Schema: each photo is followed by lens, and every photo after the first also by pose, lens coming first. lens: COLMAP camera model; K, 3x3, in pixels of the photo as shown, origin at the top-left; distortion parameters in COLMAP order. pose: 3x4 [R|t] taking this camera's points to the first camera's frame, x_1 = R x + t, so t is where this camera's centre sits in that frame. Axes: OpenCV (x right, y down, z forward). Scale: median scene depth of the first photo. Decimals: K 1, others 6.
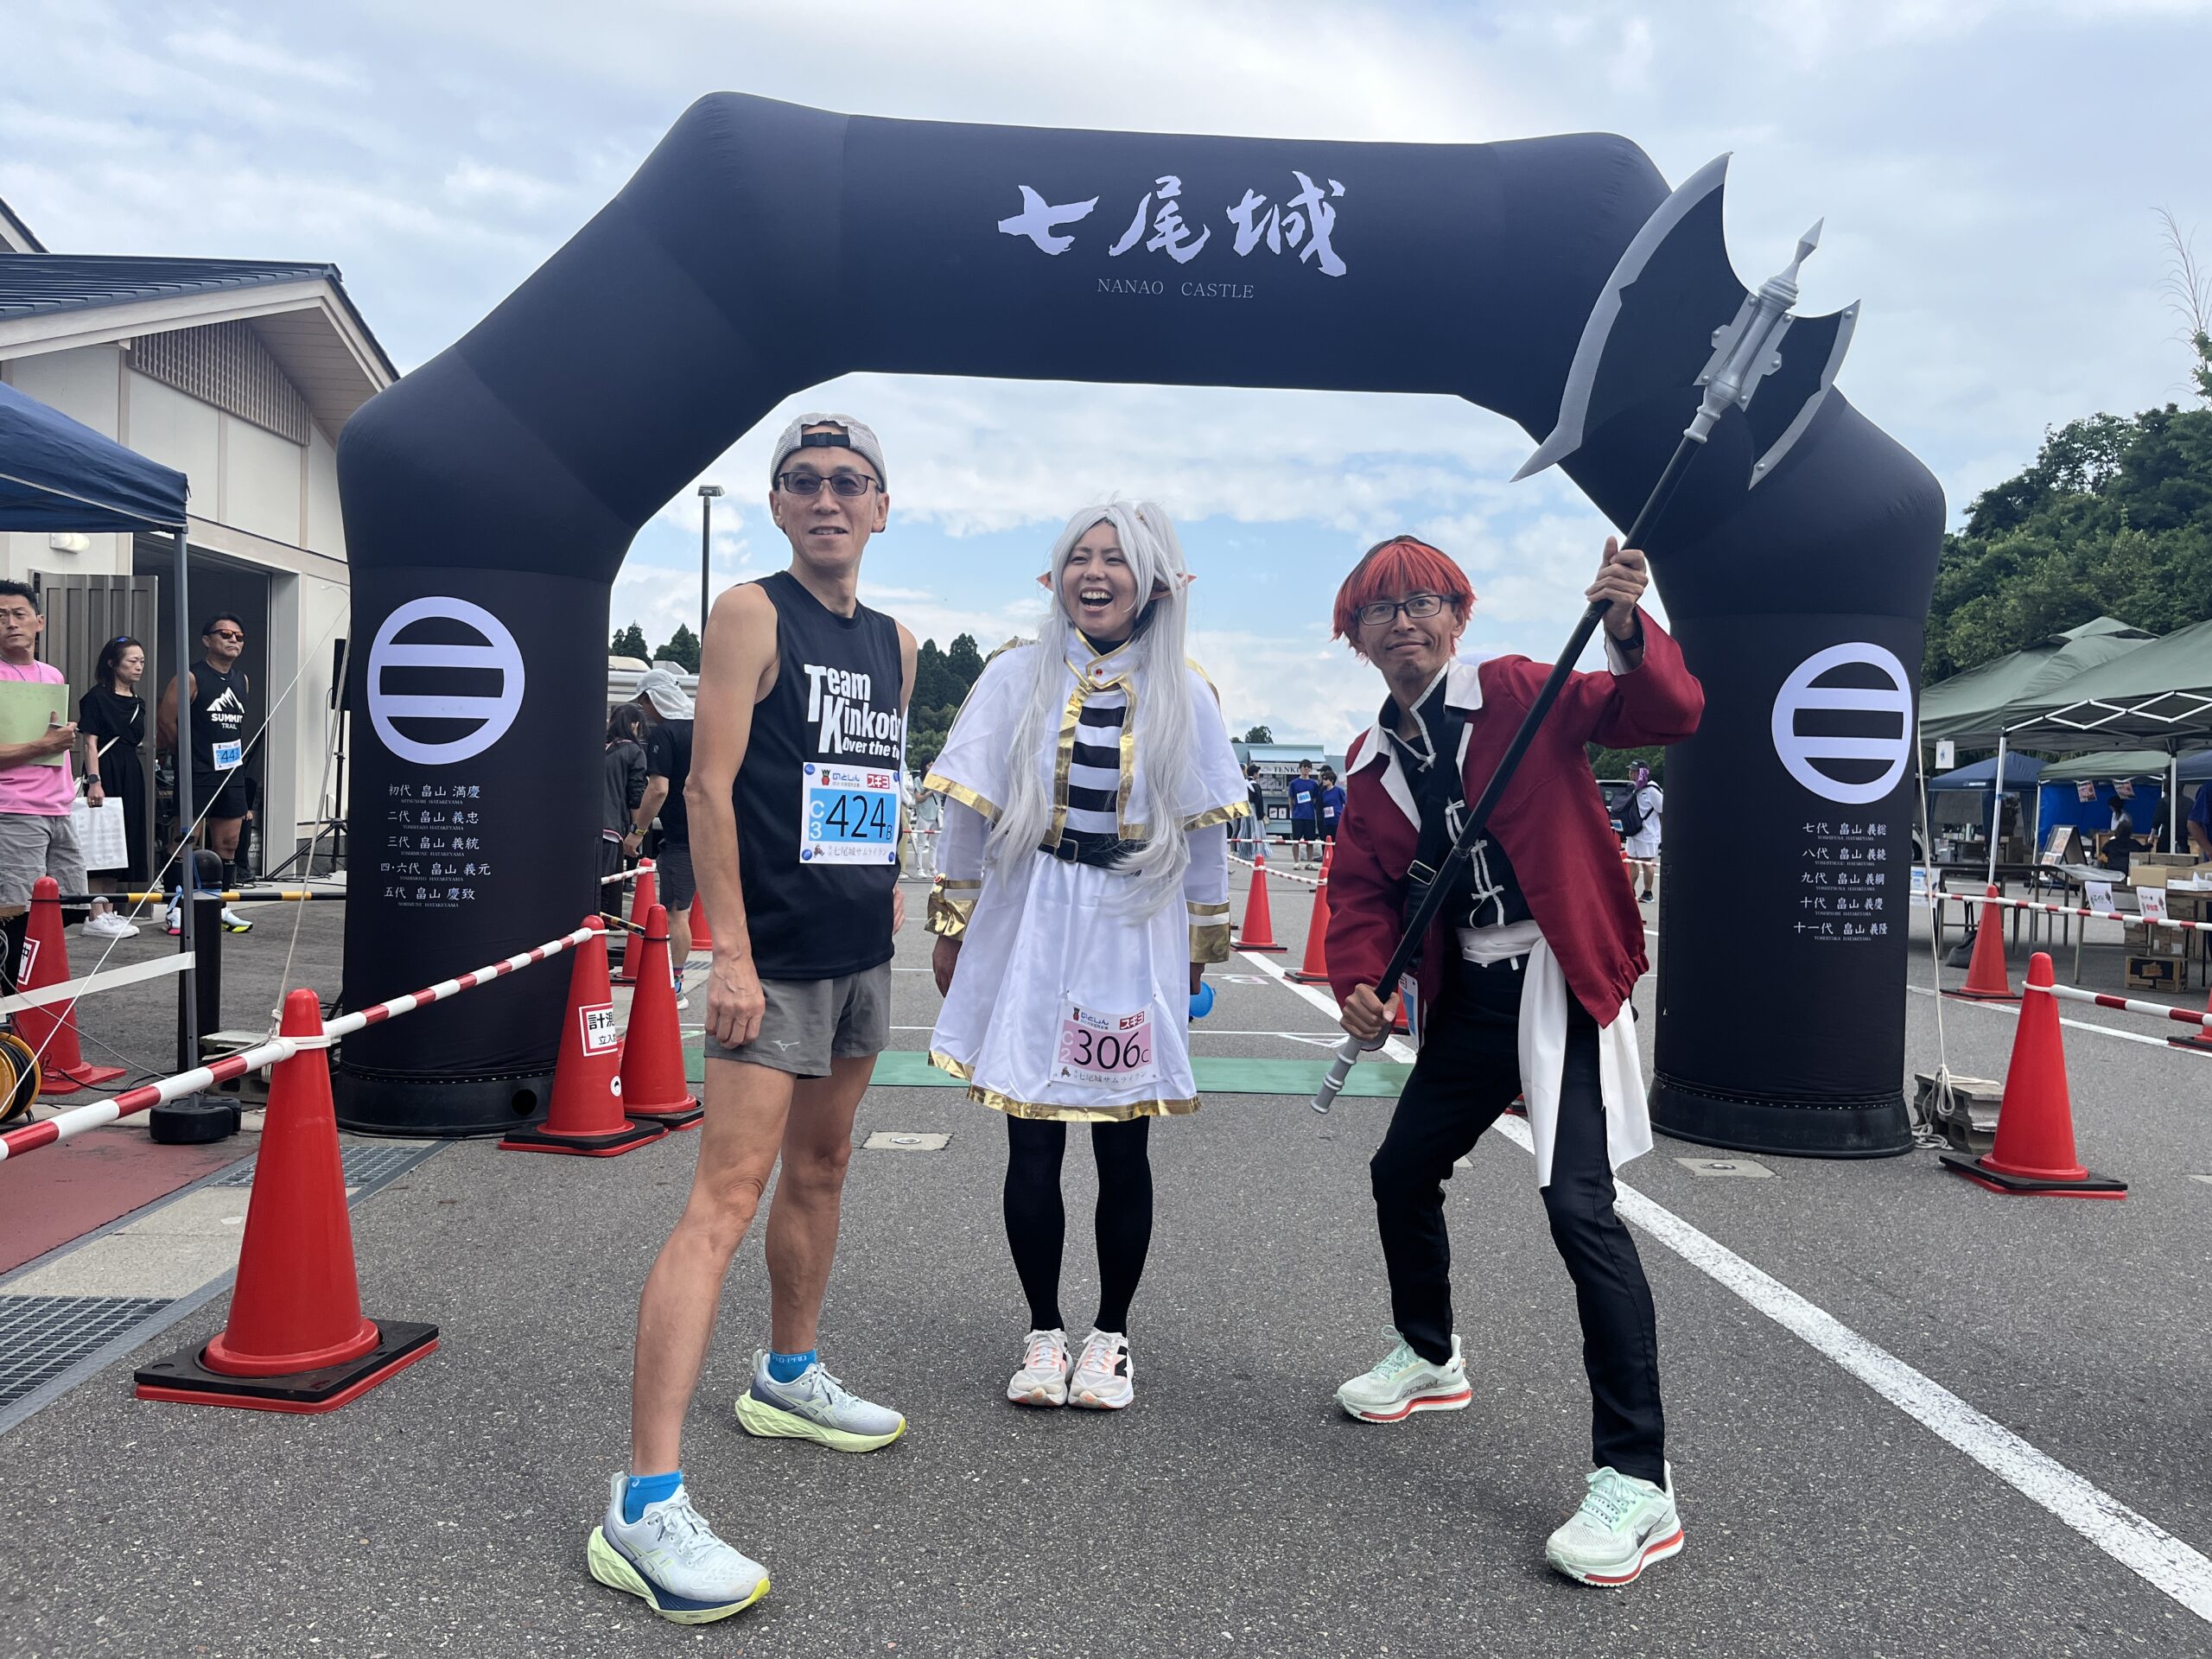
lens RADIAL K [[1833.3, 0, 1093.0], [0, 1833.3, 809.2], [0, 0, 1]] dist [0.035262, -0.026138]
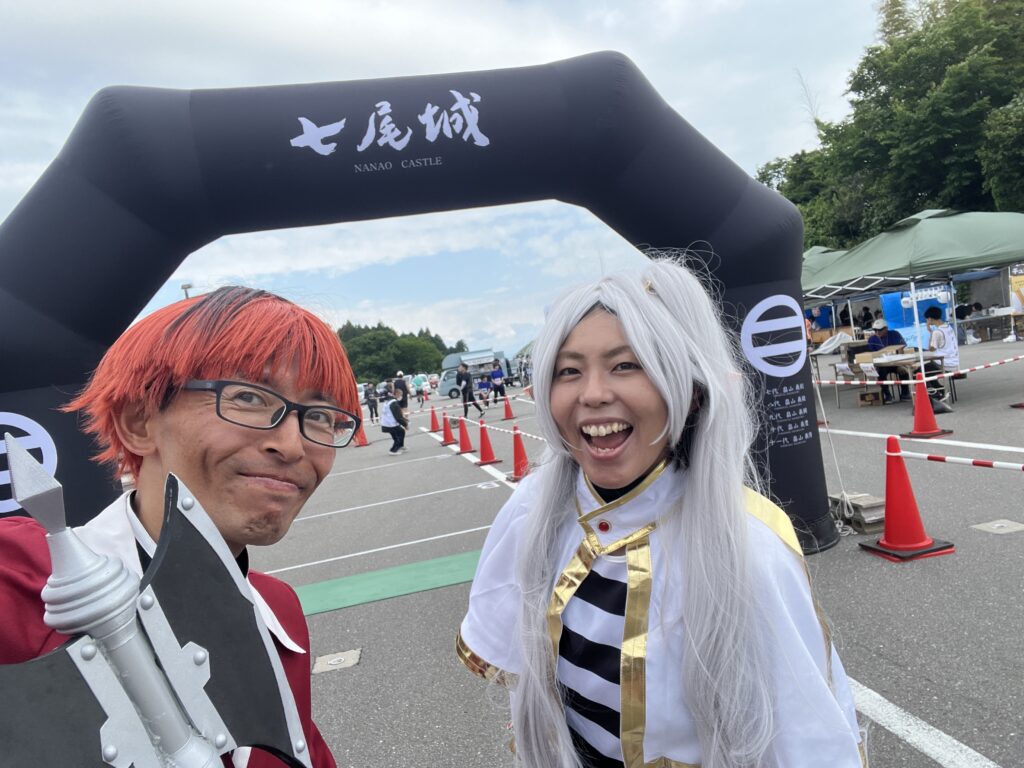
lens RADIAL K [[778.6, 0, 516.4], [0, 778.6, 400.0], [0, 0, 1]] dist [0.039462, -0.024397]
pose [[0.971936, -0.184130, 0.146416, 0.002734], [0.179565, 0.982765, 0.043924, -0.069990], [-0.151980, -0.016400, 0.988248, 0.224006]]
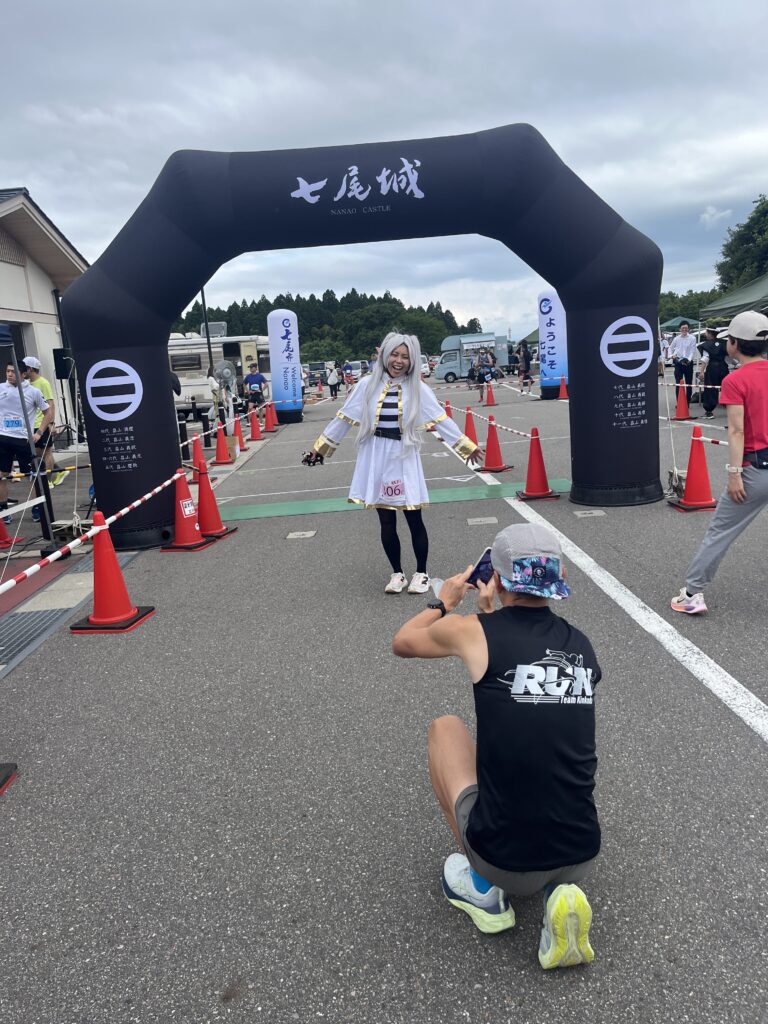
lens RADIAL K [[848.7, 0, 388.6], [0, 848.7, 516.4], [0, 0, 1]] dist [0.035262, -0.026138]
pose [[0.994060, -0.104277, -0.031168, 0.077949], [0.108097, 0.979268, 0.171317, -0.057774], [0.012658, -0.173669, 0.984723, -0.288592]]
